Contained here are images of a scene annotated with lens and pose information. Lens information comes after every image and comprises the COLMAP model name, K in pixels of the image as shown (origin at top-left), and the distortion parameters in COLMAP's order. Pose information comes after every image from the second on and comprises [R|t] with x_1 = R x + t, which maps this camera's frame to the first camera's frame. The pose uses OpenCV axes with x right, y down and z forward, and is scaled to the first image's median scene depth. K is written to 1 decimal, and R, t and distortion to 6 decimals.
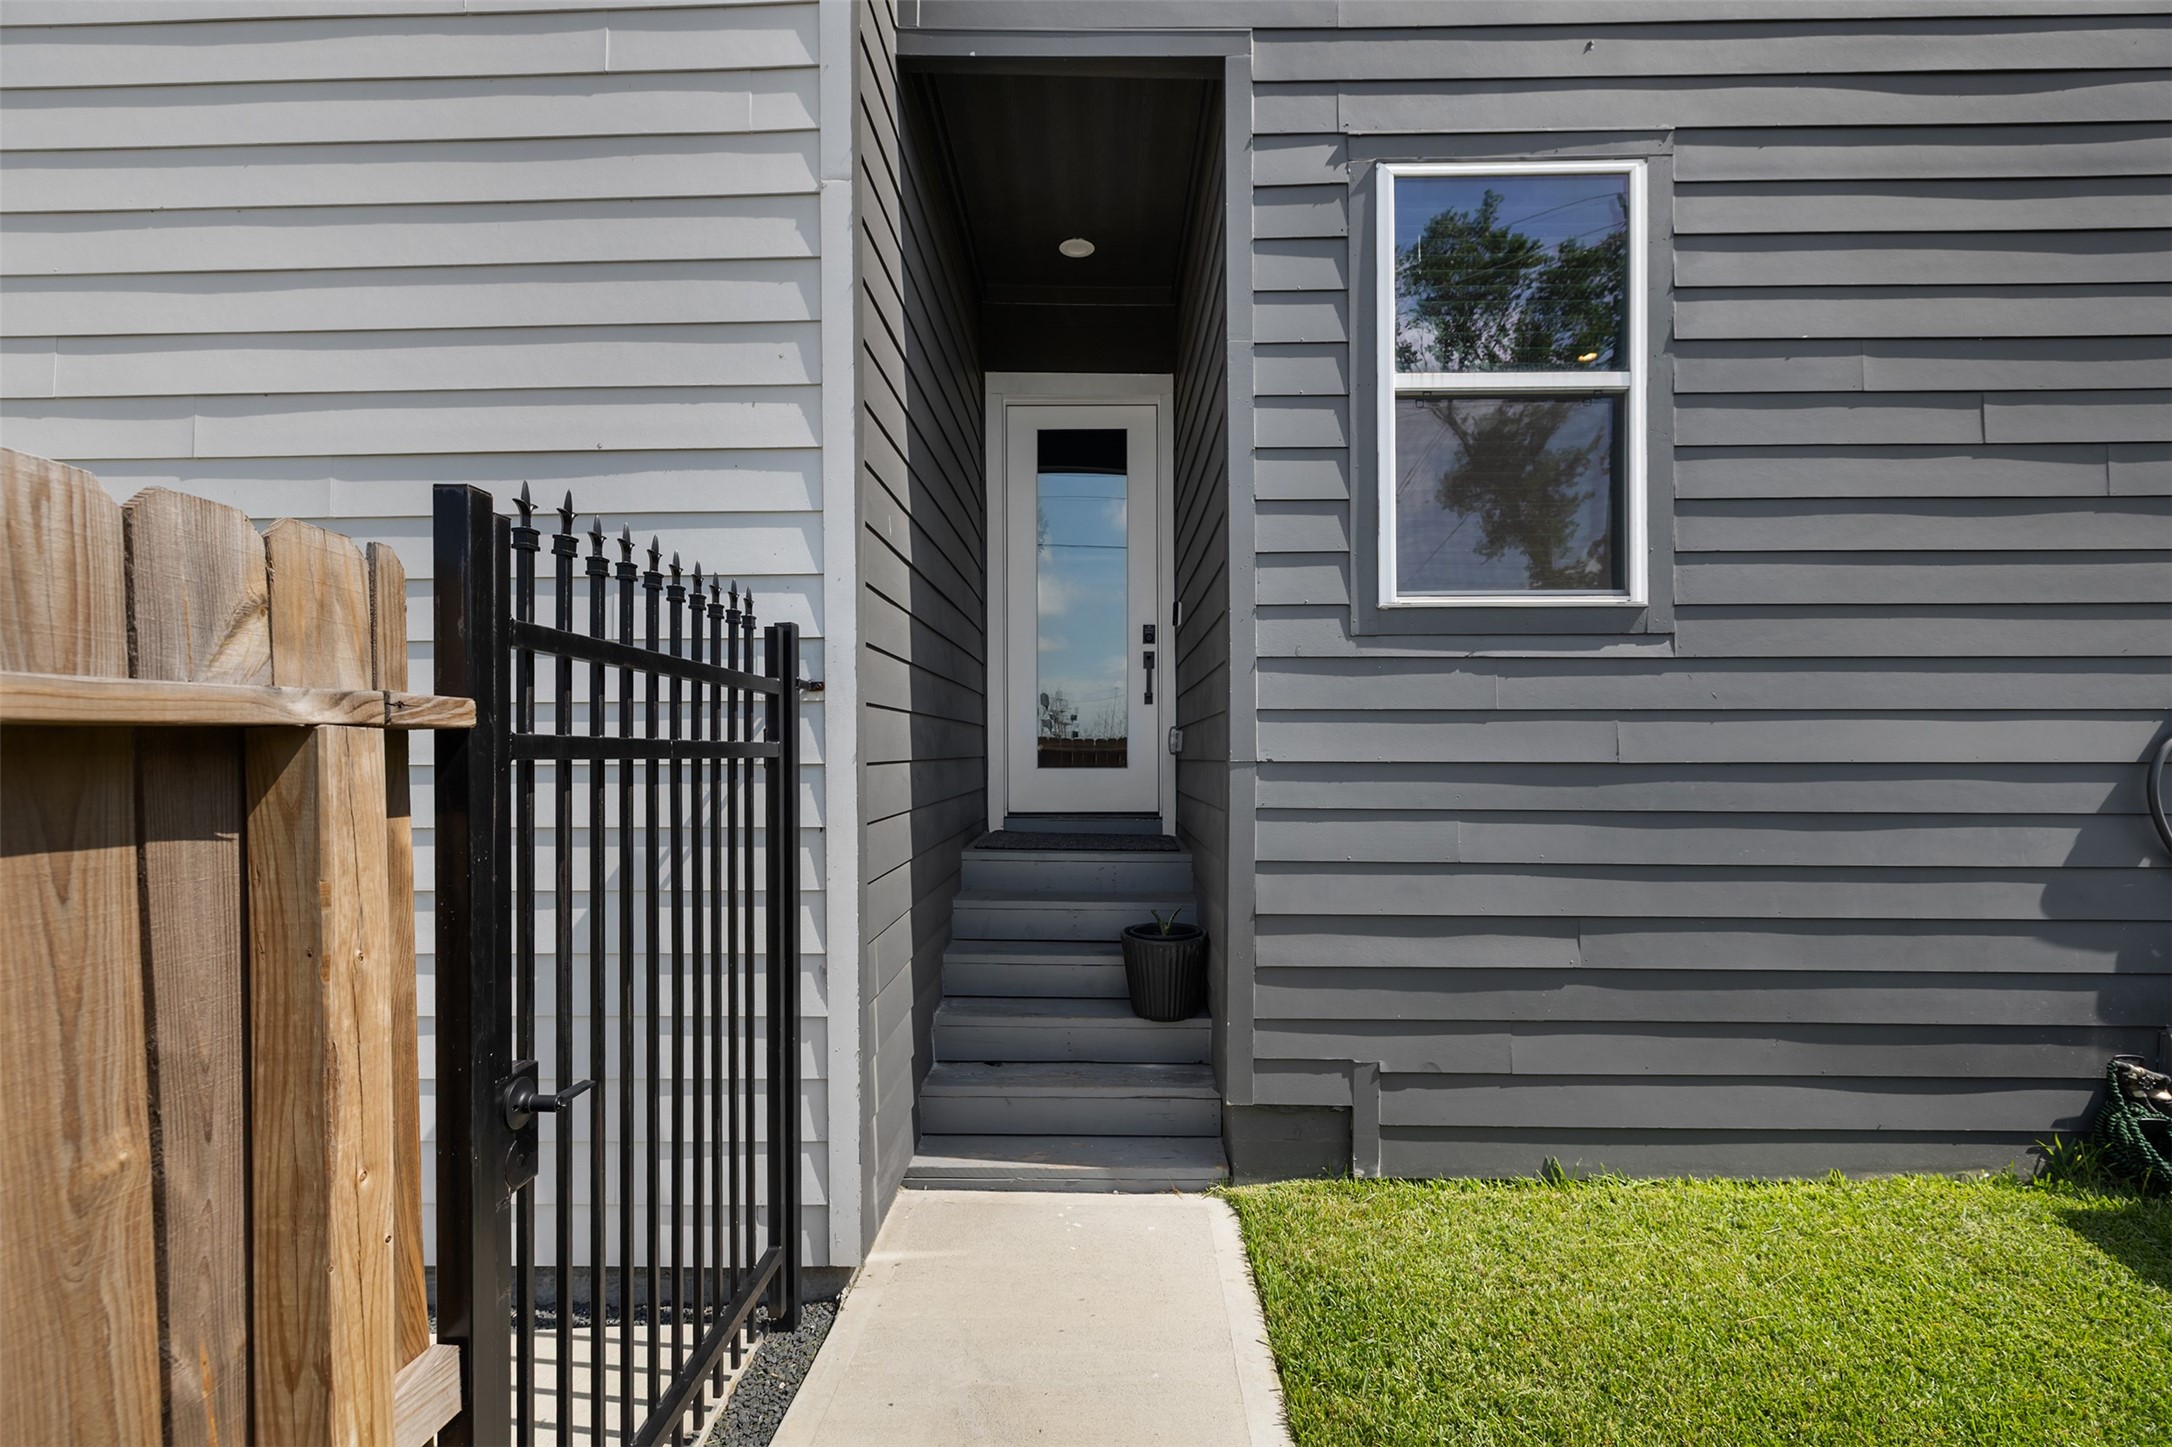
lens RADIAL K [[917.6, 0, 1092.0], [0, 917.6, 769.3], [0, 0, 1]] dist [0.004044, 0.000322]
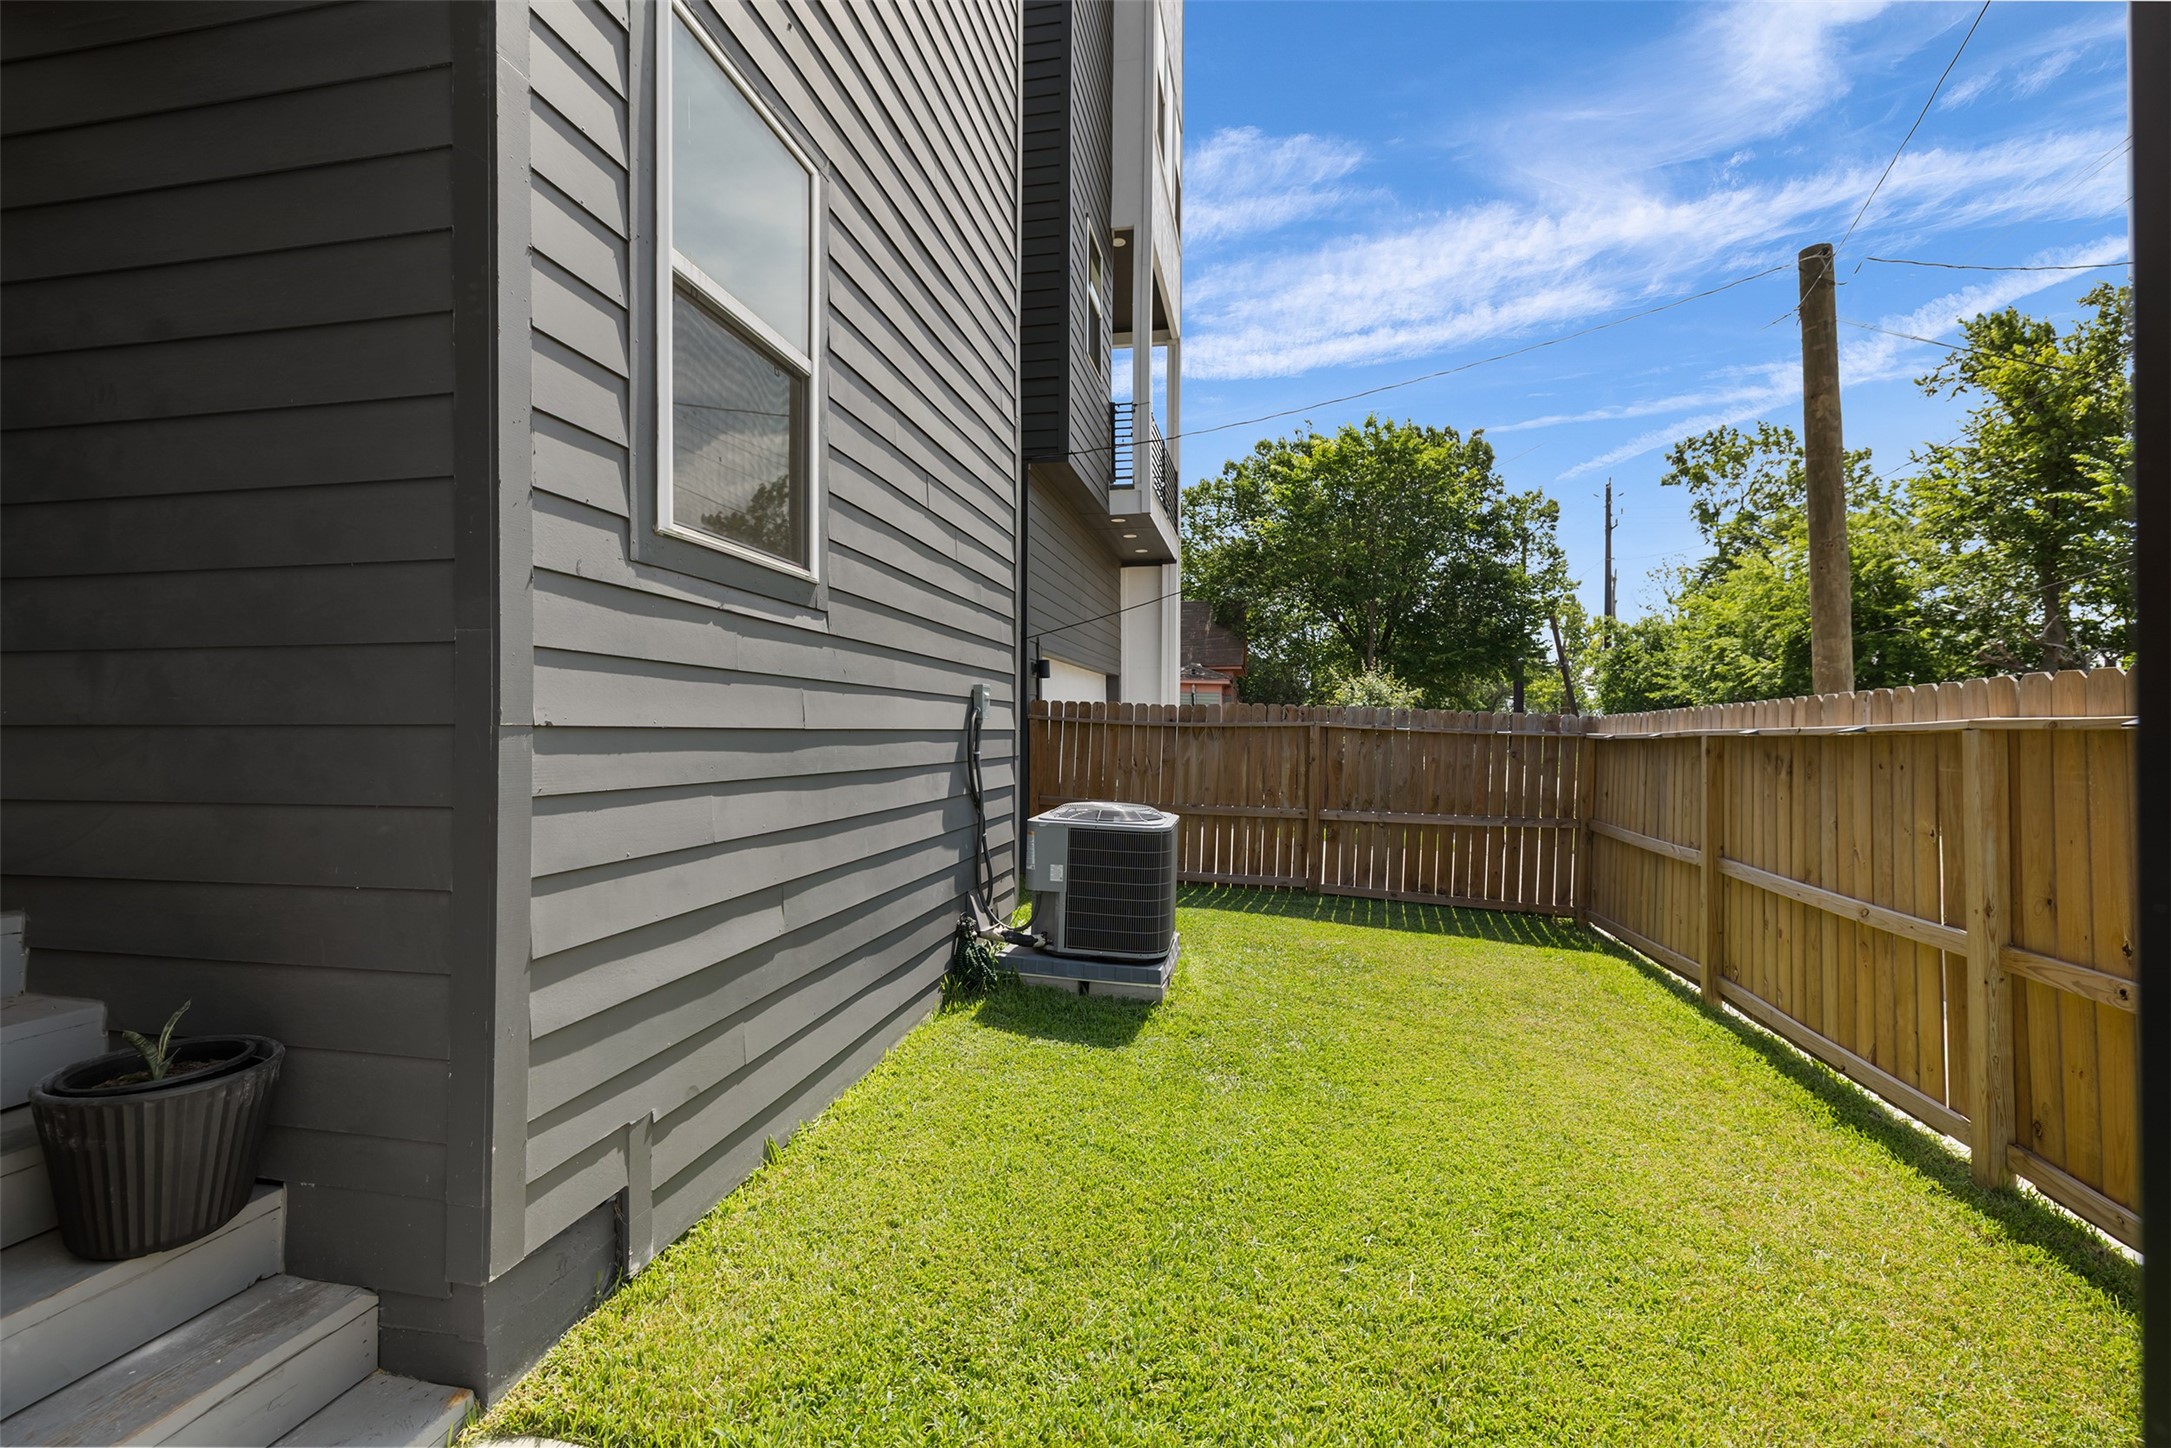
lens RADIAL K [[917.1, 0, 1091.2], [0, 917.1, 725.3], [0, 0, 1]] dist [0.004044, 0.000322]
pose [[0.170835, 0.006711, 0.985277, -0.397380], [0.005673, 0.999954, -0.007794, -0.001200], [-0.985283, 0.006921, 0.170789, 0.497442]]
